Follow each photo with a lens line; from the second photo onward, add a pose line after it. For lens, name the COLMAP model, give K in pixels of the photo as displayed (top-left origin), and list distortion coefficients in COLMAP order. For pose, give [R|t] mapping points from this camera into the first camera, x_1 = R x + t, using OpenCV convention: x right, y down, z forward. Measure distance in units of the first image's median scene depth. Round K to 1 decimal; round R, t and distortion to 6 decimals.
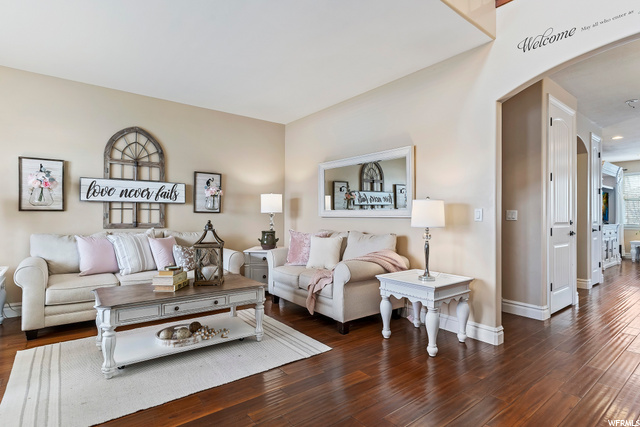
lens RADIAL K [[329.6, 0, 320.4], [0, 329.6, 216.7], [0, 0, 1]] dist [-0.004308, -0.000150]
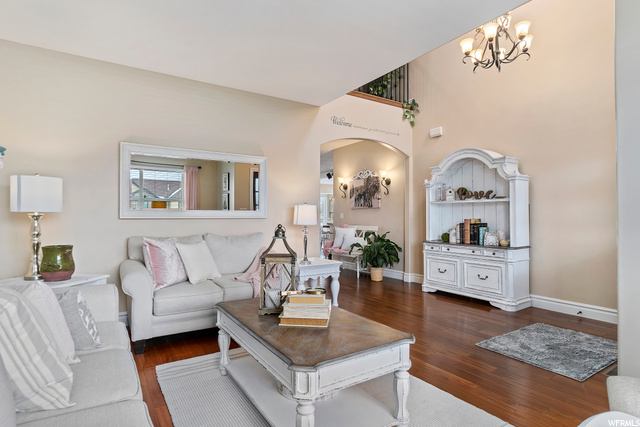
lens RADIAL K [[329.6, 0, 320.4], [0, 329.6, 216.7], [0, 0, 1]] dist [-0.004308, -0.000150]
pose [[0.088866, -0.005732, 0.996027, -1.039595], [0.003230, 0.999980, 0.005466, -0.010121], [-0.996038, 0.002731, 0.088883, 0.827765]]
